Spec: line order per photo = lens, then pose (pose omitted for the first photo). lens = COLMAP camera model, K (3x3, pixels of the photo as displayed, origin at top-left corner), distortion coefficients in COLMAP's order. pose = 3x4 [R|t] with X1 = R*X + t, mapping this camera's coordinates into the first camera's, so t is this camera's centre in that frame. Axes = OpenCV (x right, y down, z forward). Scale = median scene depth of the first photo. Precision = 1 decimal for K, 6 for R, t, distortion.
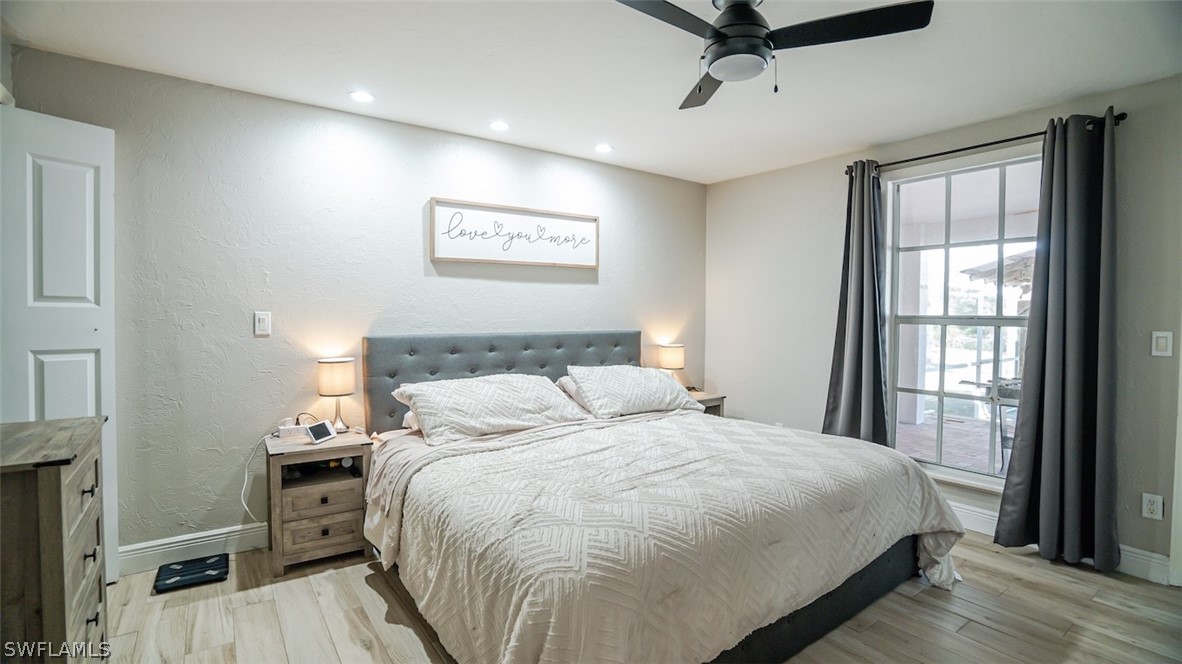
lens RADIAL K [[546.2, 0, 589.1], [0, 546.2, 330.0], [0, 0, 1]] dist [-0.061571, 0.024845]
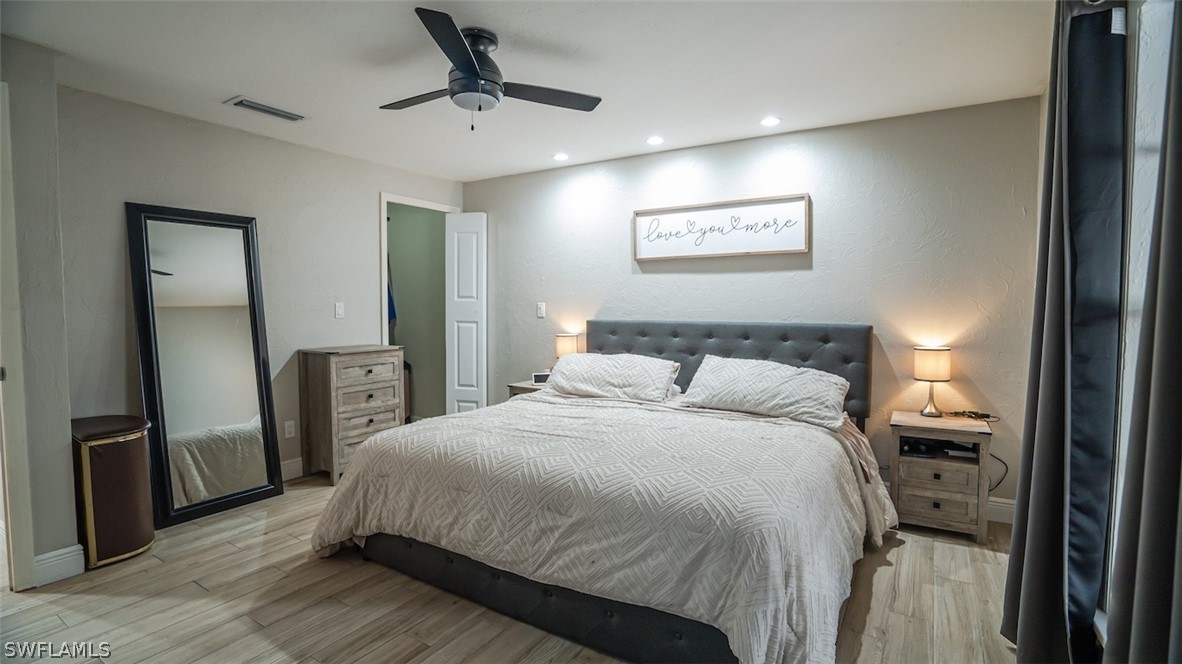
lens RADIAL K [[573.3, 0, 587.3], [0, 573.3, 338.4], [0, 0, 1]] dist [-0.064600, 0.027337]
pose [[0.369275, 0.061588, -0.927277, 0.895716], [-0.018637, 0.998092, 0.058869, -0.025631], [0.929133, -0.004457, 0.369718, 0.397680]]
